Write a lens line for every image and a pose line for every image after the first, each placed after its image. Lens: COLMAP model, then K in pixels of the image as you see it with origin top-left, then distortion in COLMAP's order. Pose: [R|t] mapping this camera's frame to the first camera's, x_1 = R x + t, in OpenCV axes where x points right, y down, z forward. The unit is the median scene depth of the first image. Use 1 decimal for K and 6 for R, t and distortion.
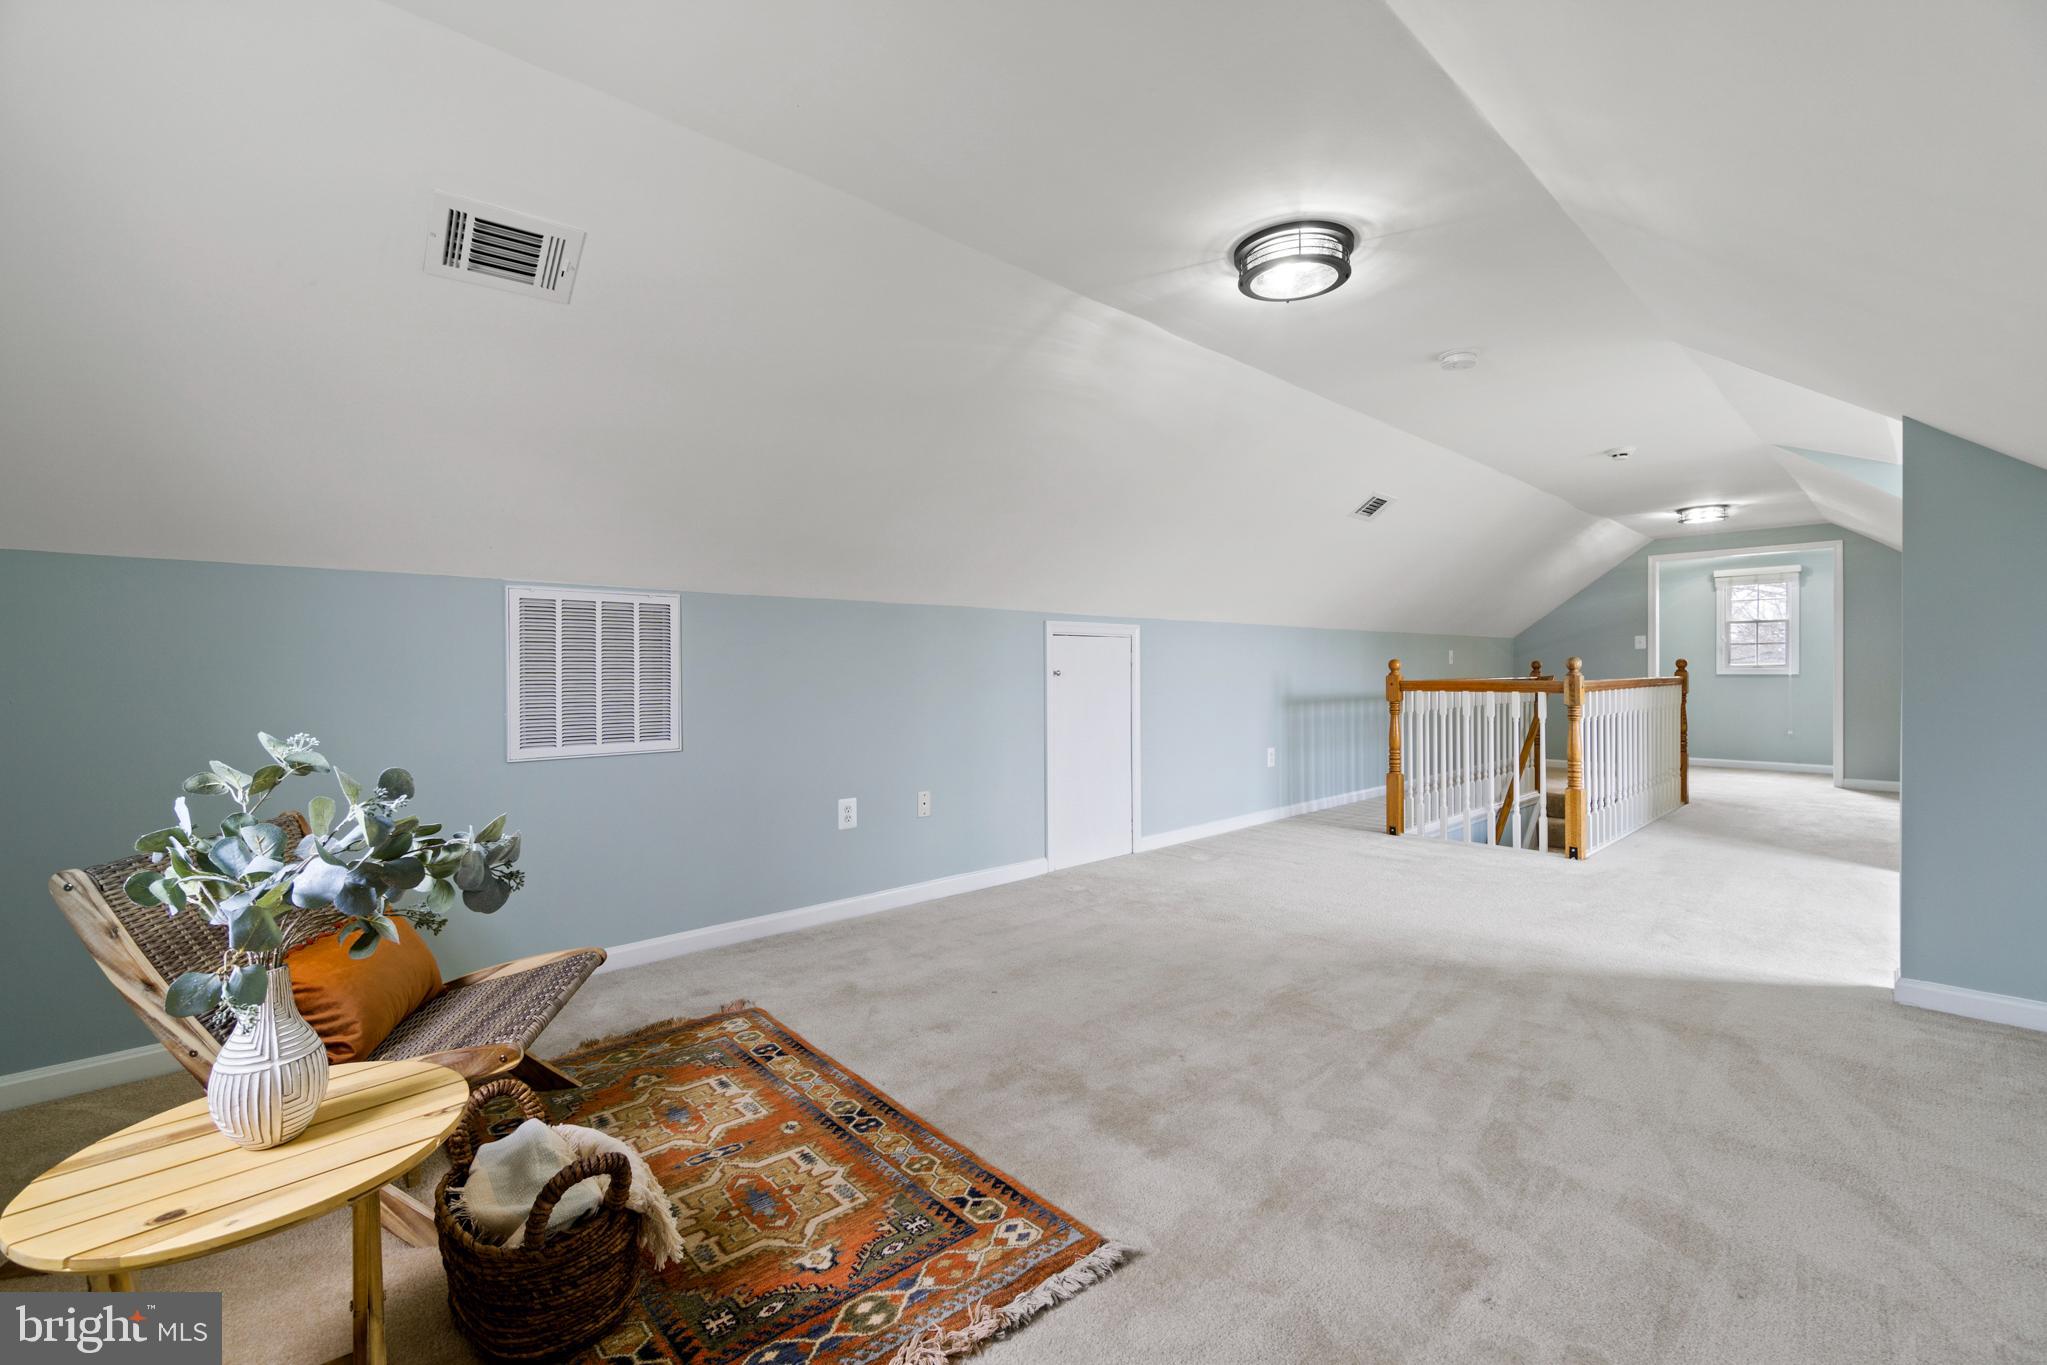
lens RADIAL K [[885.3, 0, 1011.0], [0, 885.3, 669.9], [0, 0, 1]] dist [-0.001946, 0.000280]
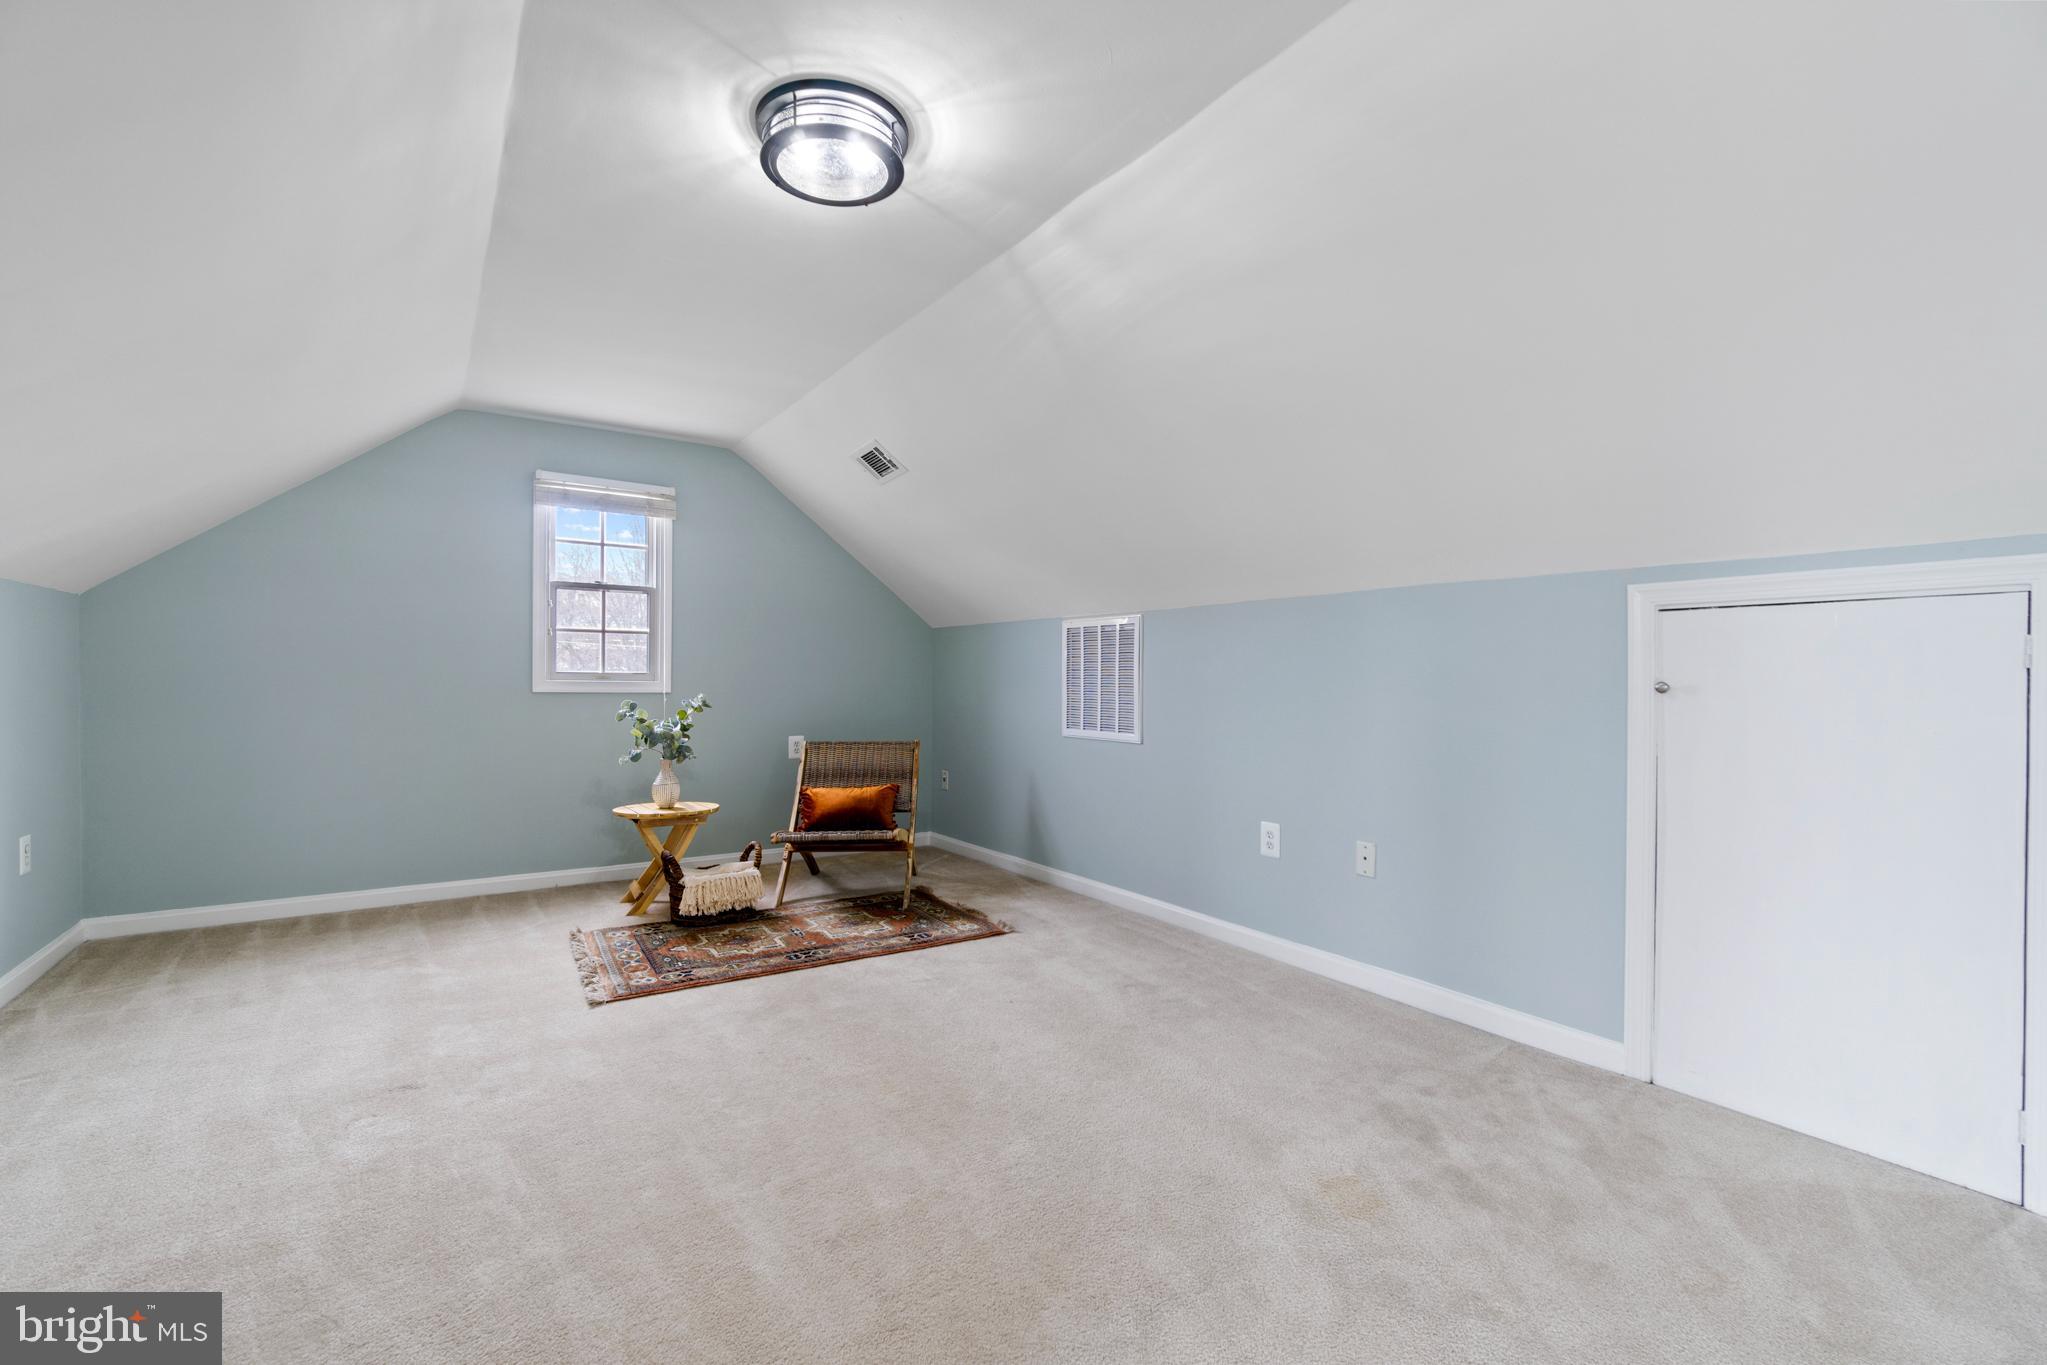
lens RADIAL K [[885.3, 0, 1014.8], [0, 885.3, 684.5], [0, 0, 1]] dist [-0.001946, 0.000280]
pose [[-0.158990, 0.012059, -0.987207, 0.941373], [-0.005499, 0.999899, 0.013100, -0.004534], [0.987265, 0.007511, -0.158907, 1.140839]]
